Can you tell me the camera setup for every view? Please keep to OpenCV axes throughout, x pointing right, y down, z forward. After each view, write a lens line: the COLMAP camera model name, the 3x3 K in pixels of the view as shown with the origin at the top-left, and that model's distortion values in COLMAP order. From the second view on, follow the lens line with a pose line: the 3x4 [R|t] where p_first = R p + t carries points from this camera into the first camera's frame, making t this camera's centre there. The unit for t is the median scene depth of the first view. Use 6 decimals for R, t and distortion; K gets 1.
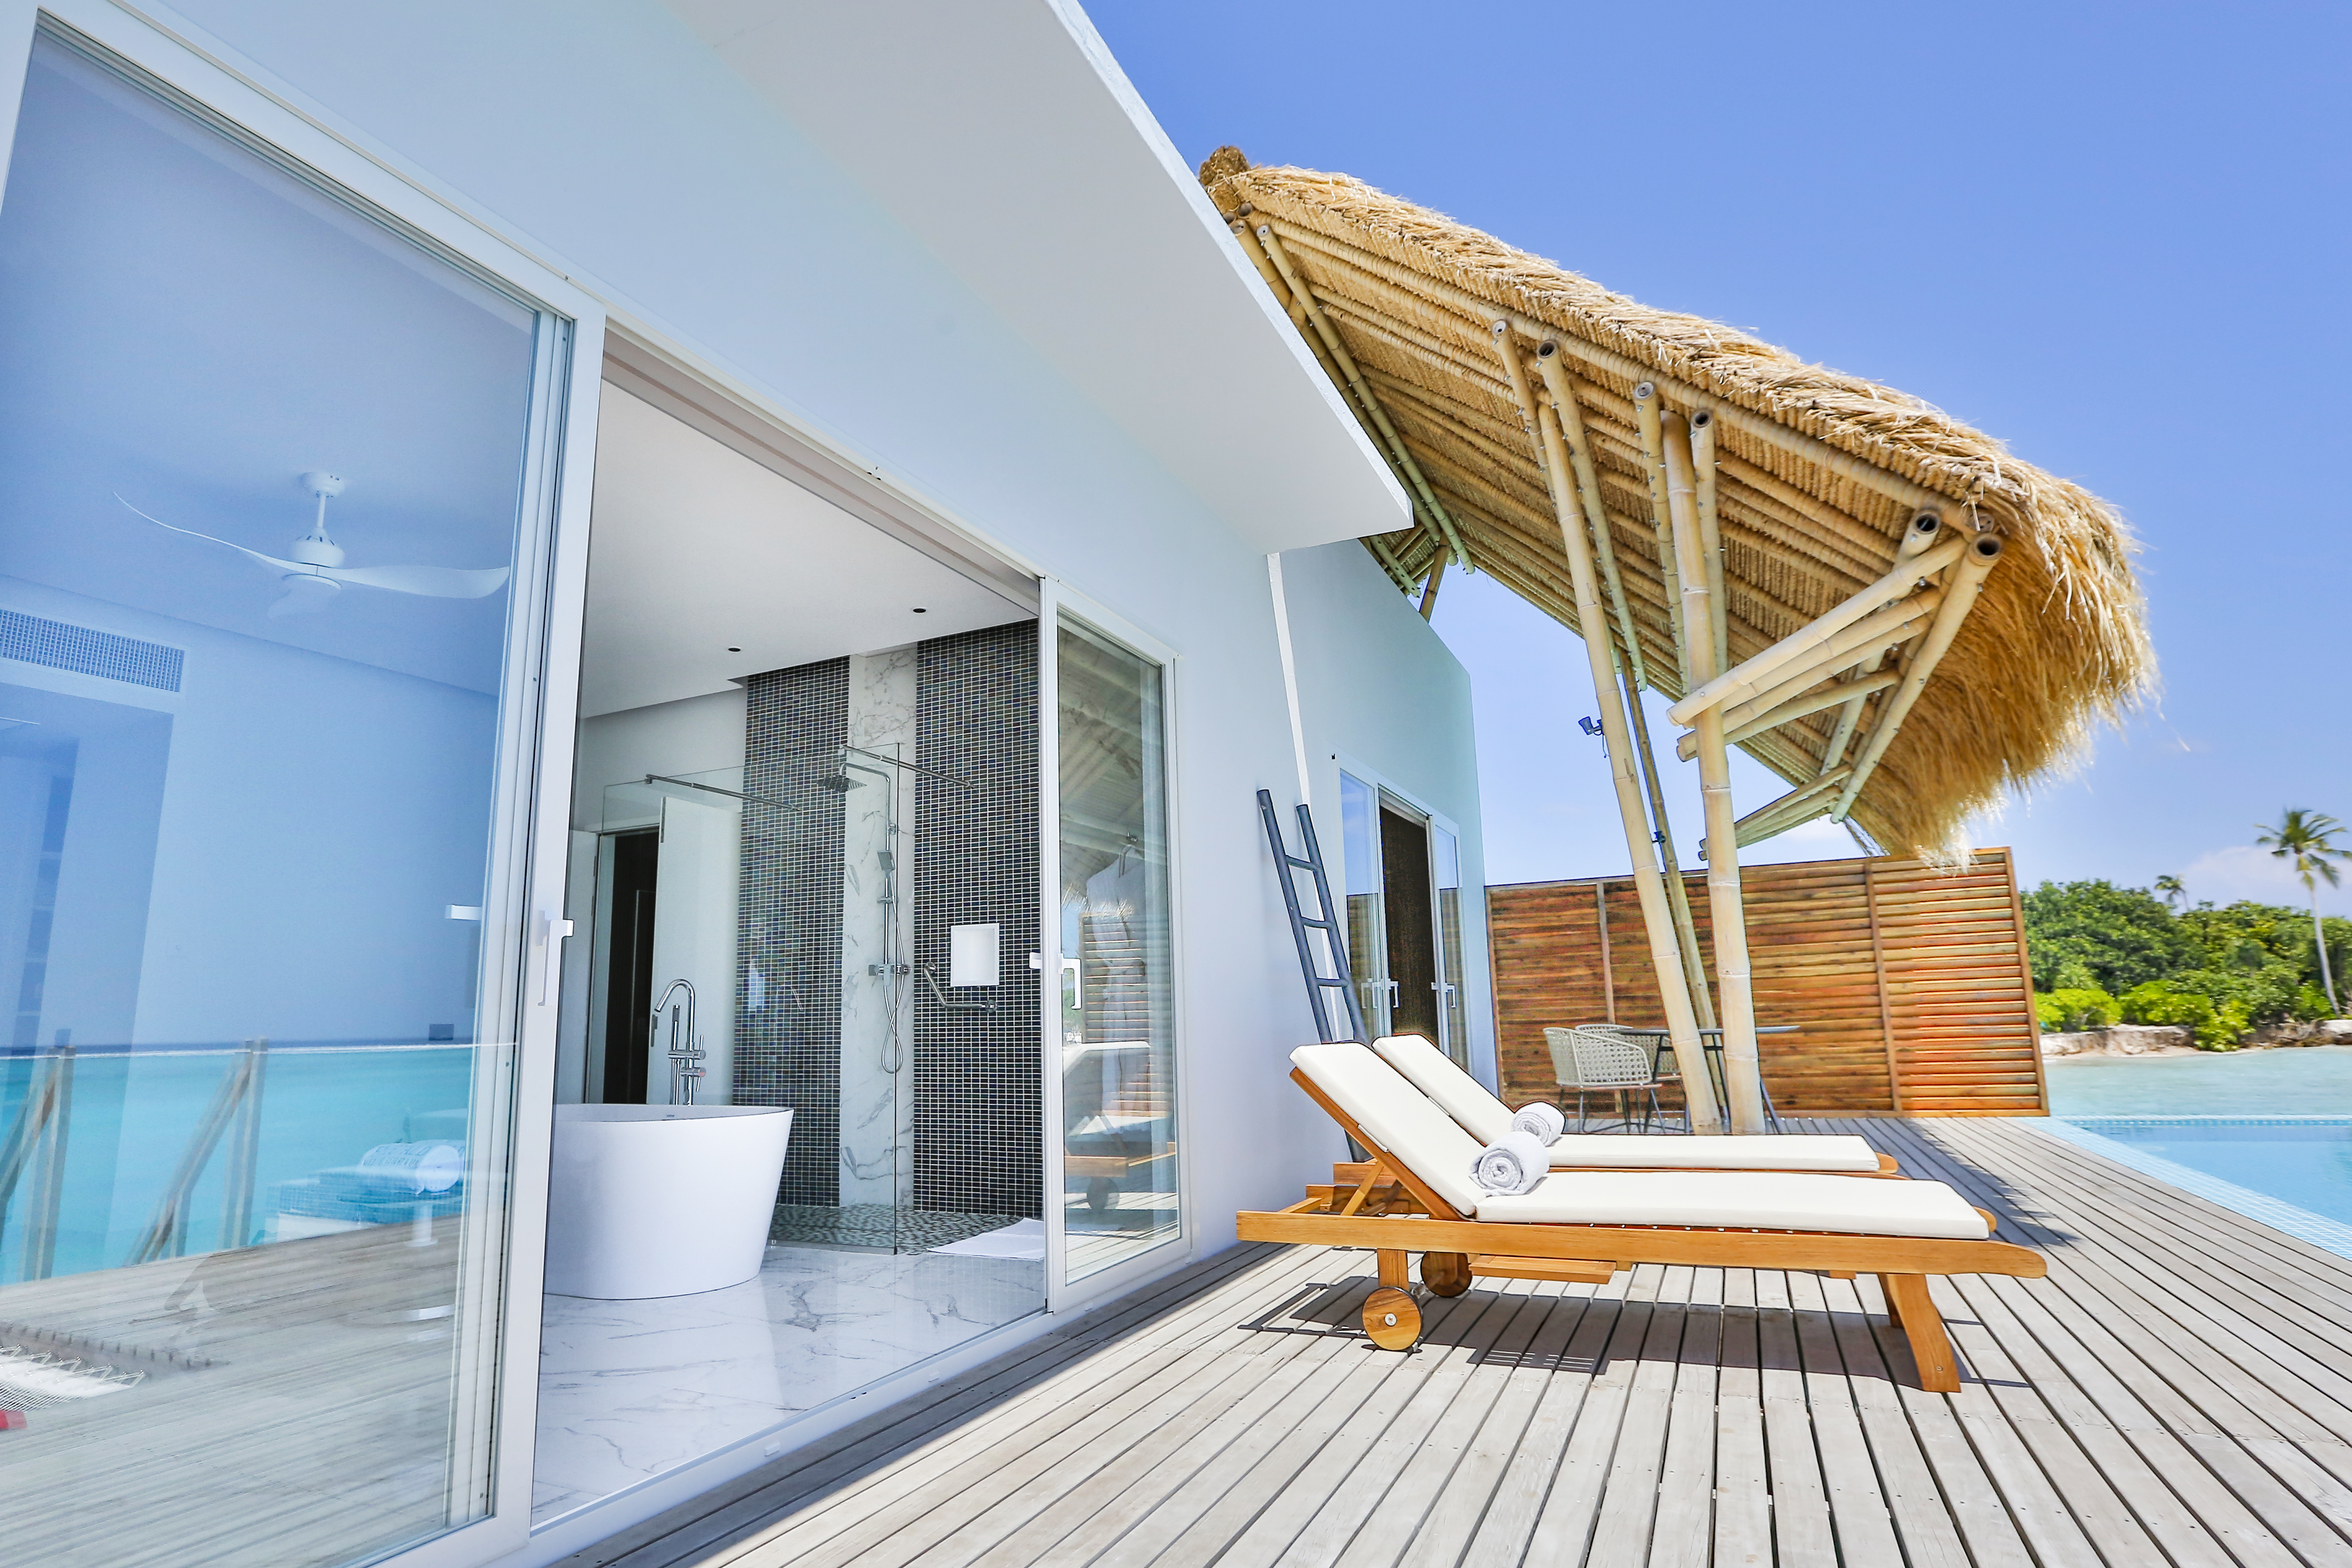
lens RADIAL K [[1242.7, 0, 1148.8], [0, 1242.7, 782.5], [0, 0, 1]] dist [-0.063958, 0.026740]
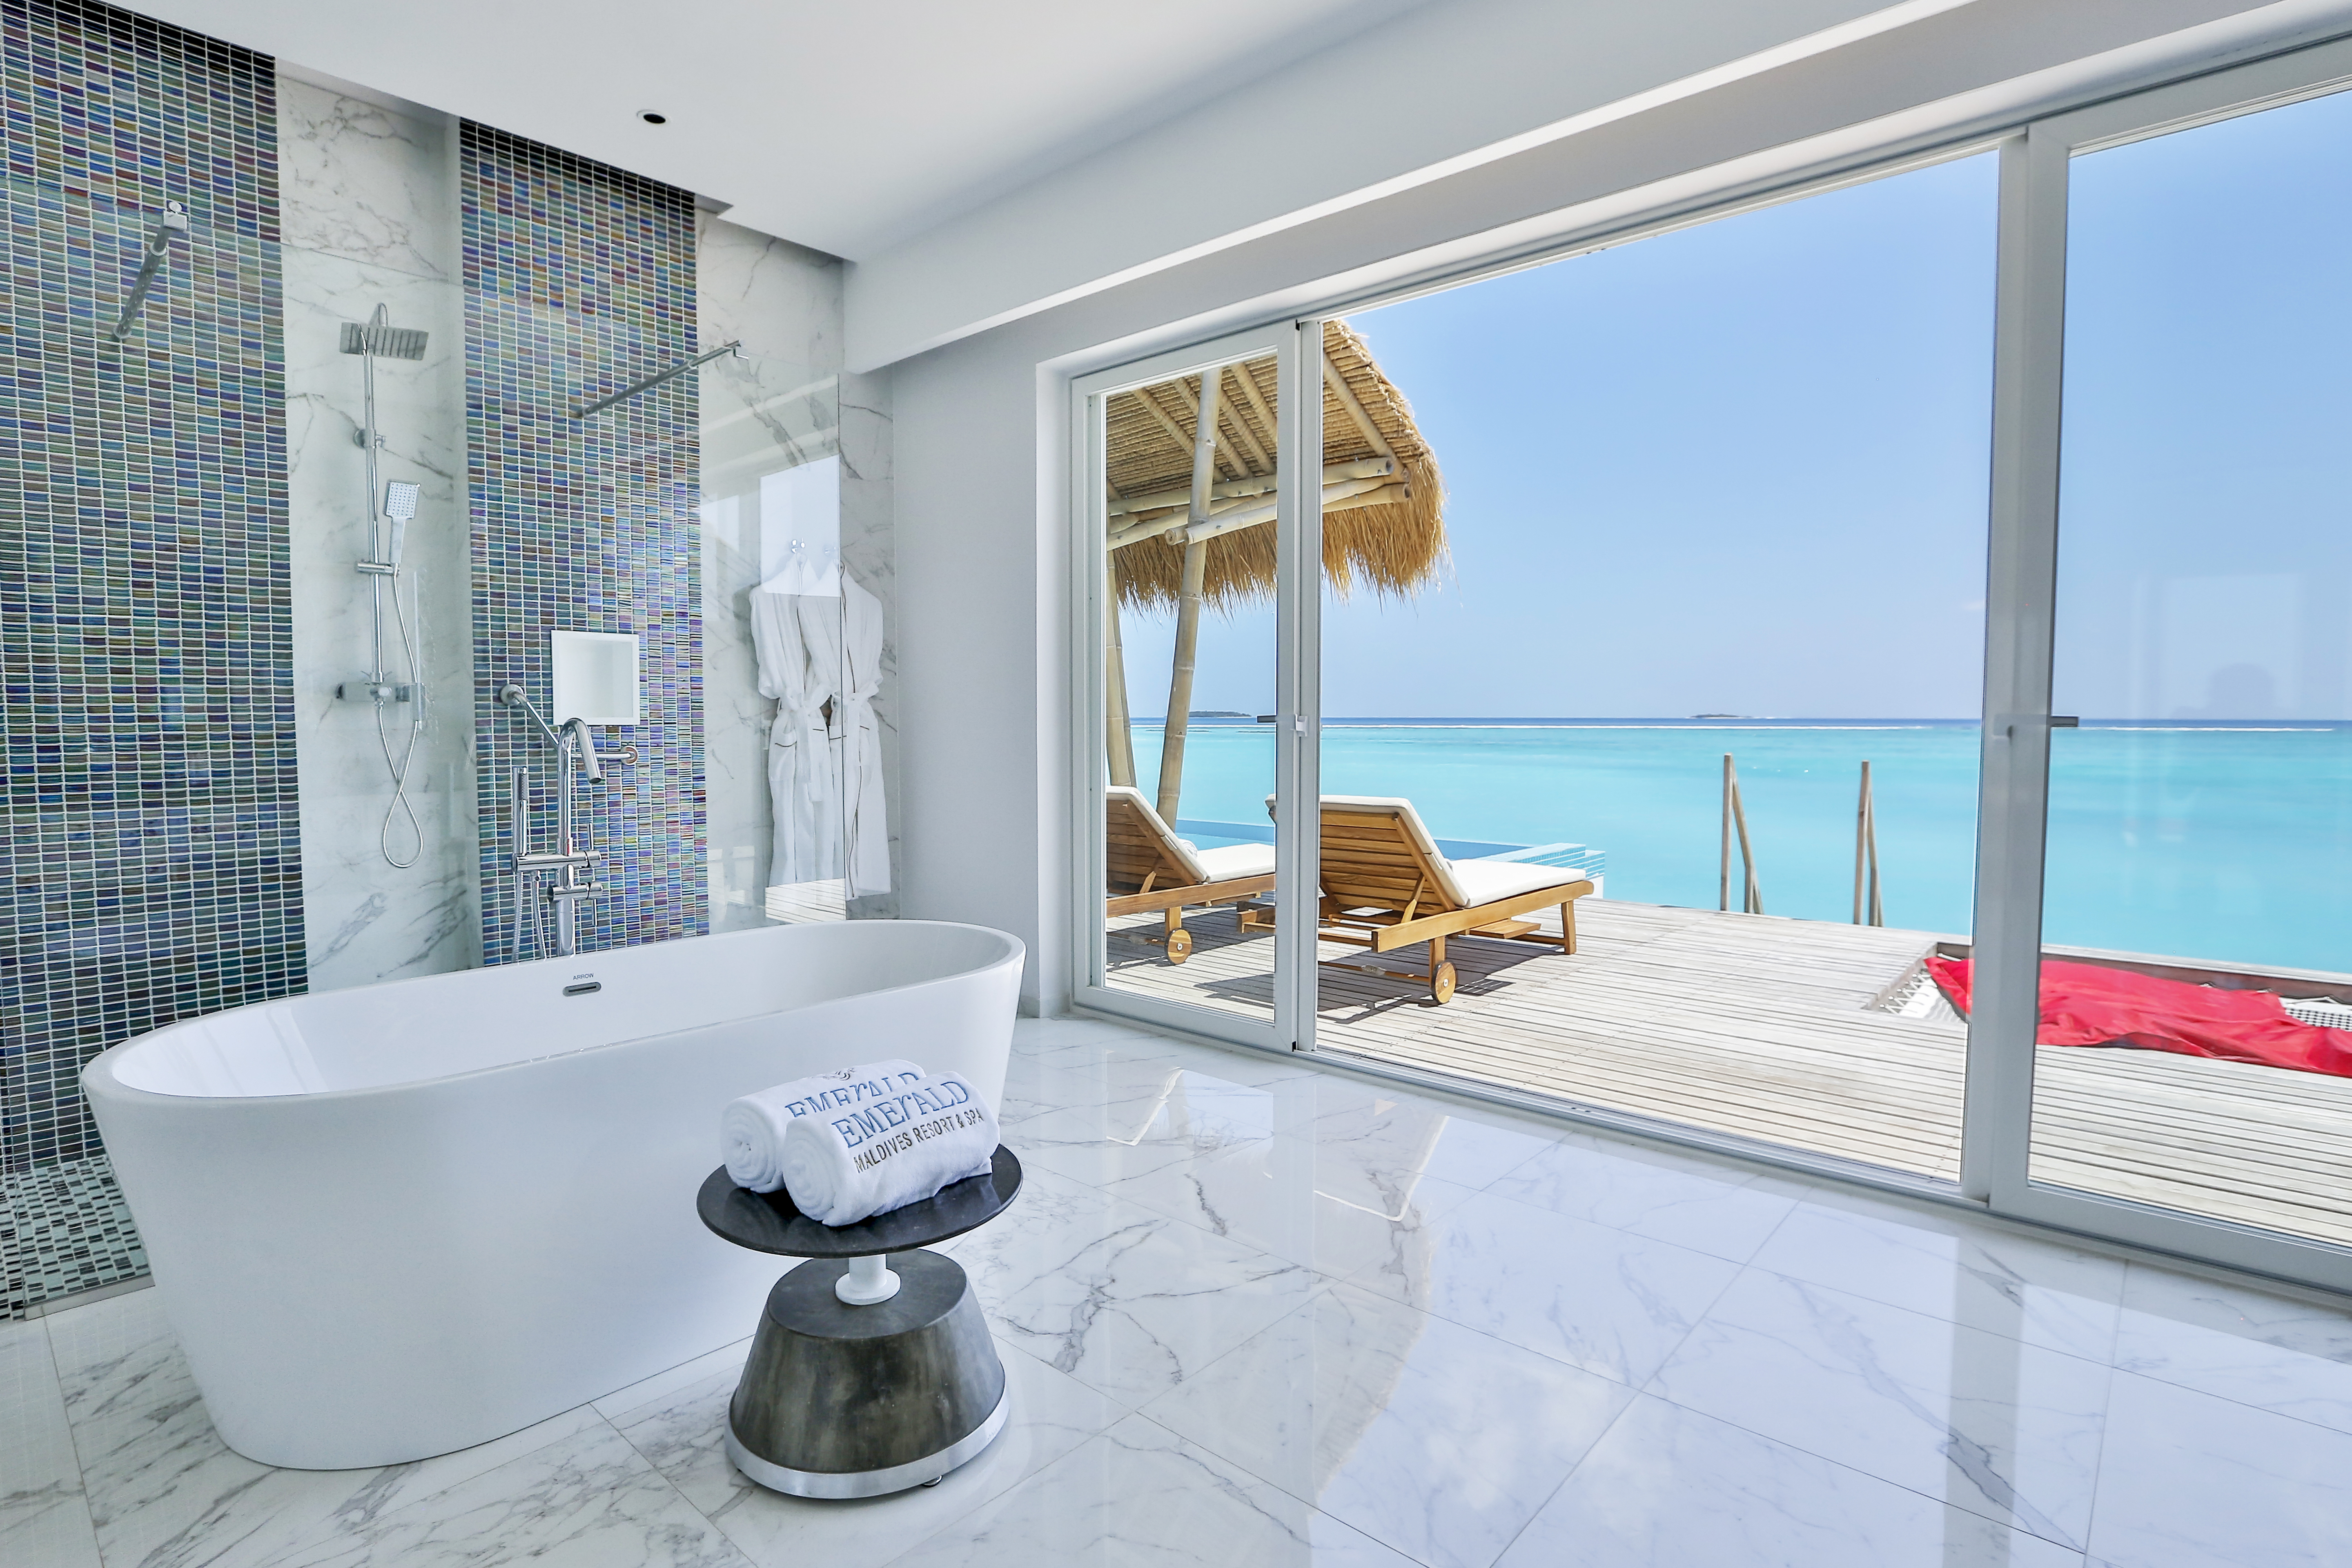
lens RADIAL K [[1165.0, 0, 1161.2], [0, 1165.0, 780.2], [0, 0, 1]] dist [-0.038572, 0.007917]
pose [[0.290583, -0.030797, 0.956354, -0.616067], [-0.185945, 0.978610, 0.088013, 0.078319], [-0.938608, -0.203404, 0.278641, 0.510644]]
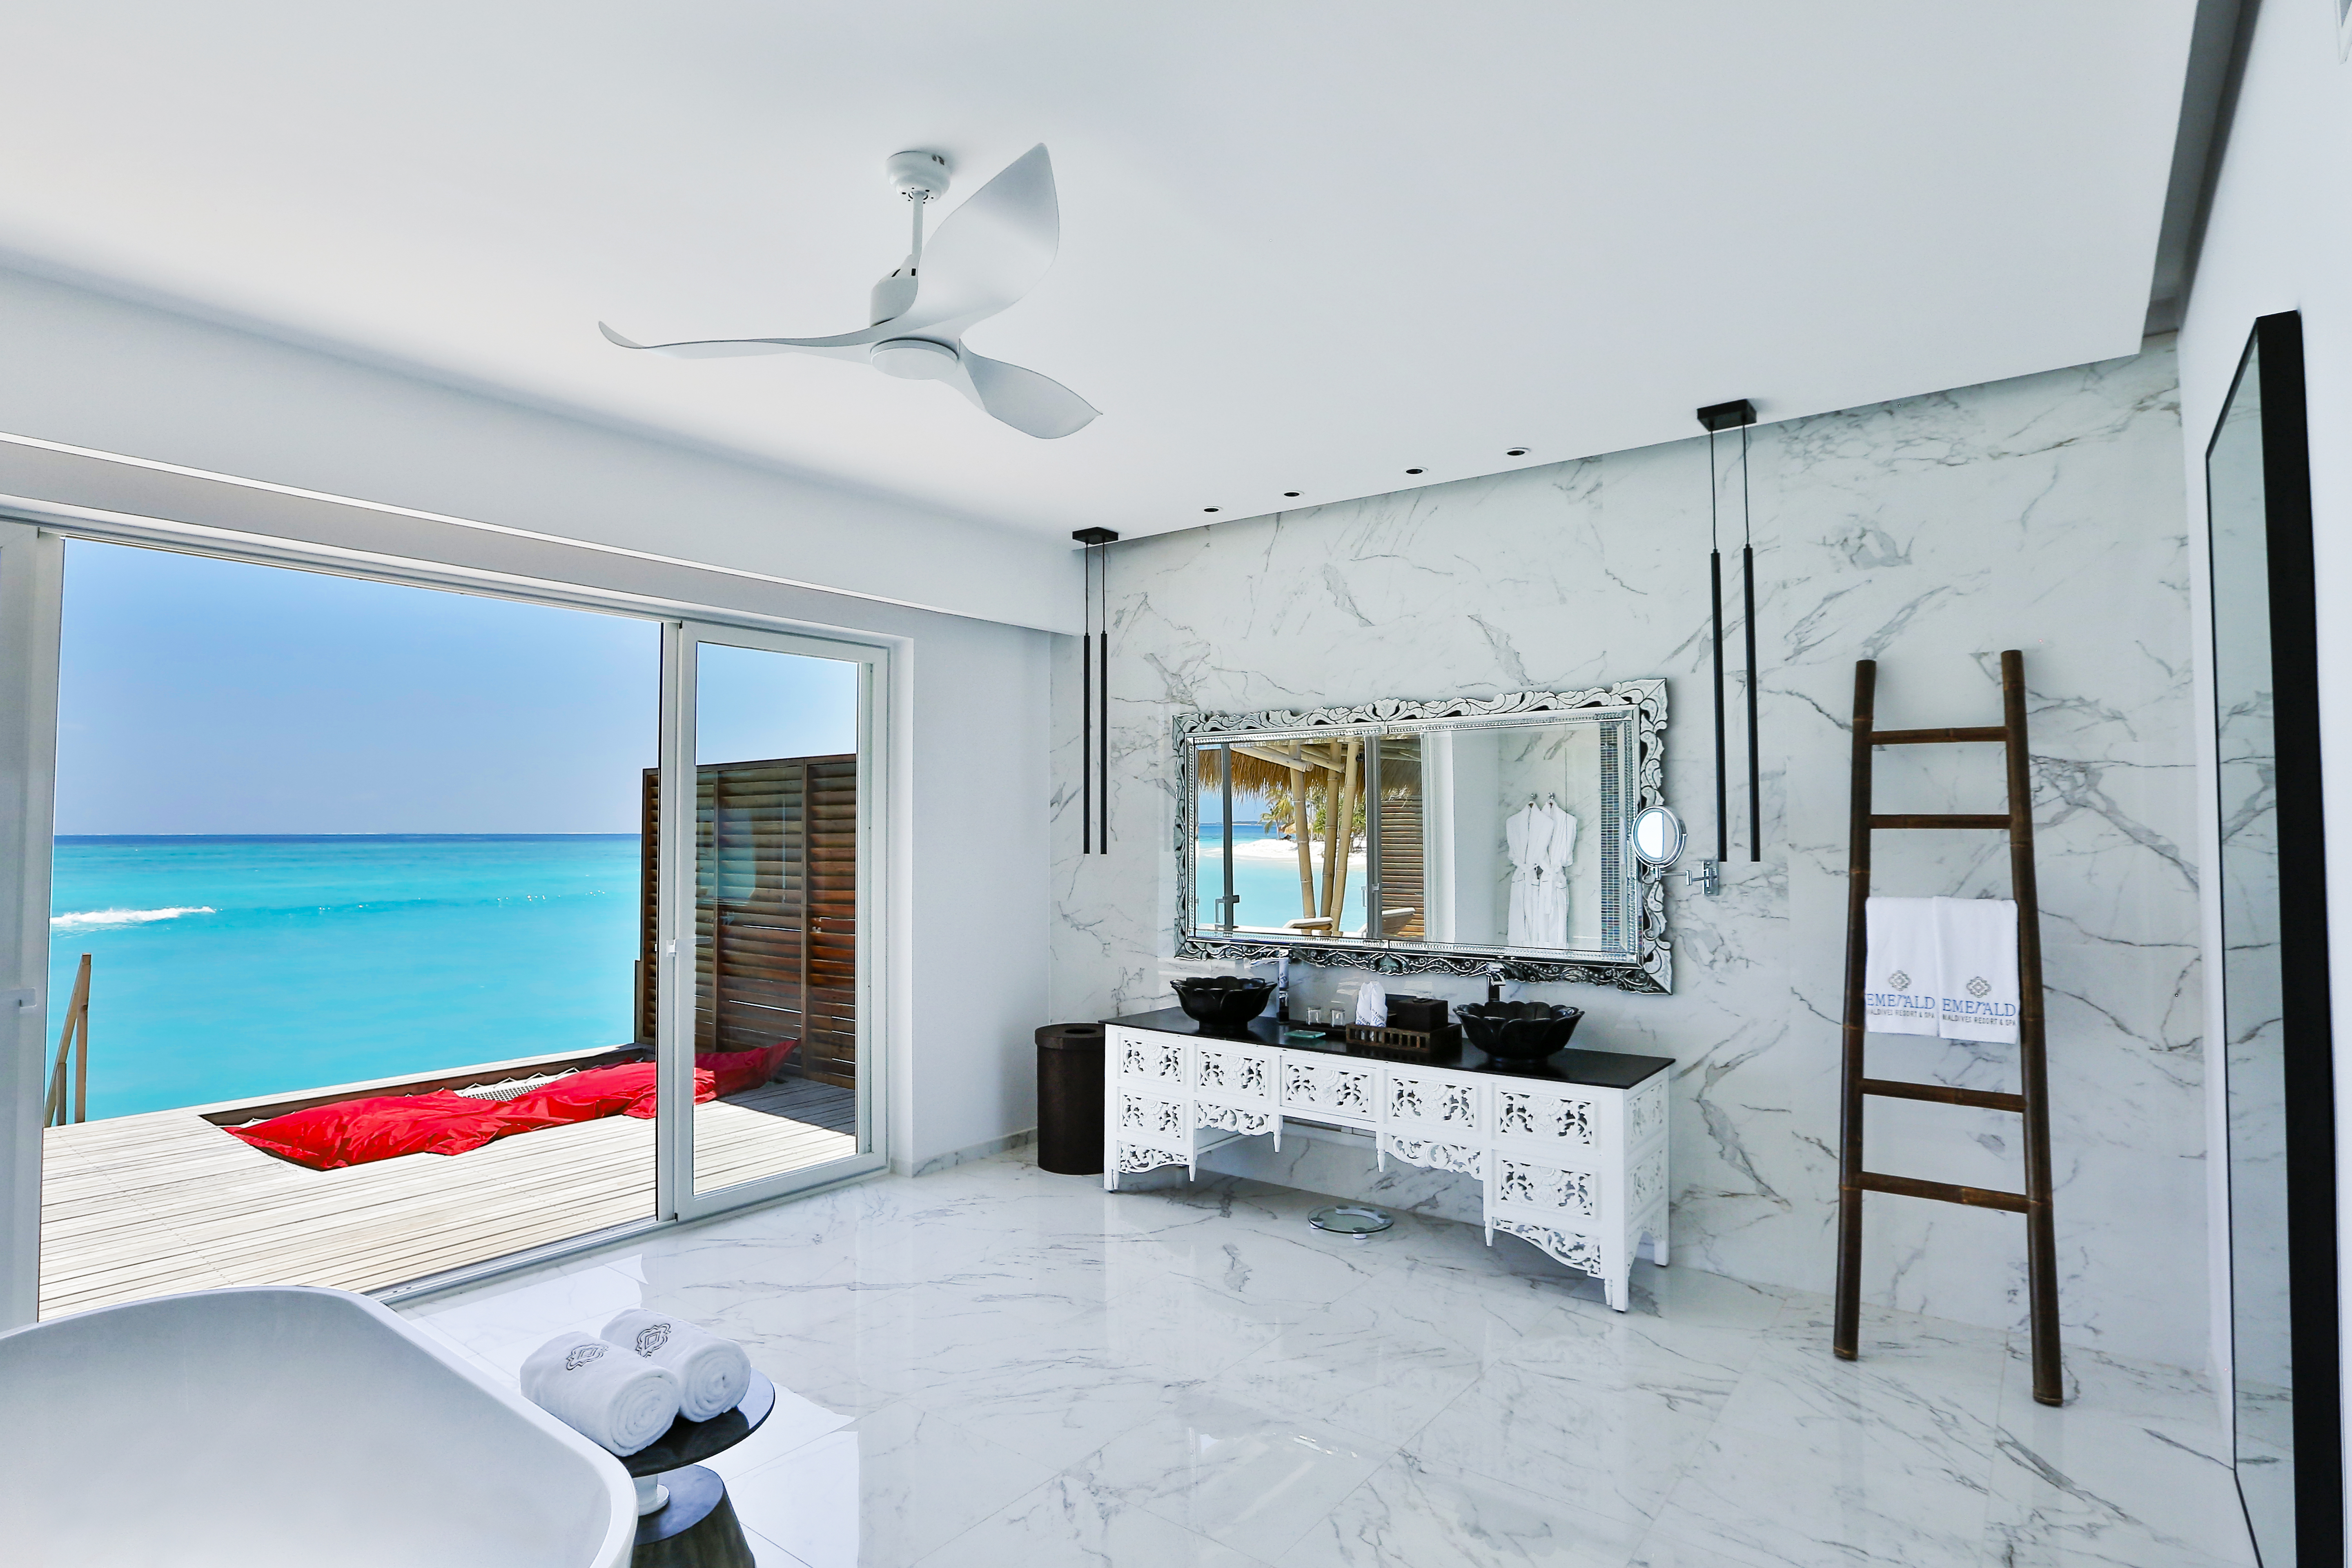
lens RADIAL K [[1193.6, 0, 1167.9], [0, 1193.6, 781.3], [0, 0, 1]] dist [-0.070283, 0.024290]
pose [[-0.976901, 0.034401, 0.210906, -0.610611], [-0.015394, 0.973064, -0.230021, 0.102535], [-0.213138, -0.227954, -0.950057, 0.975734]]
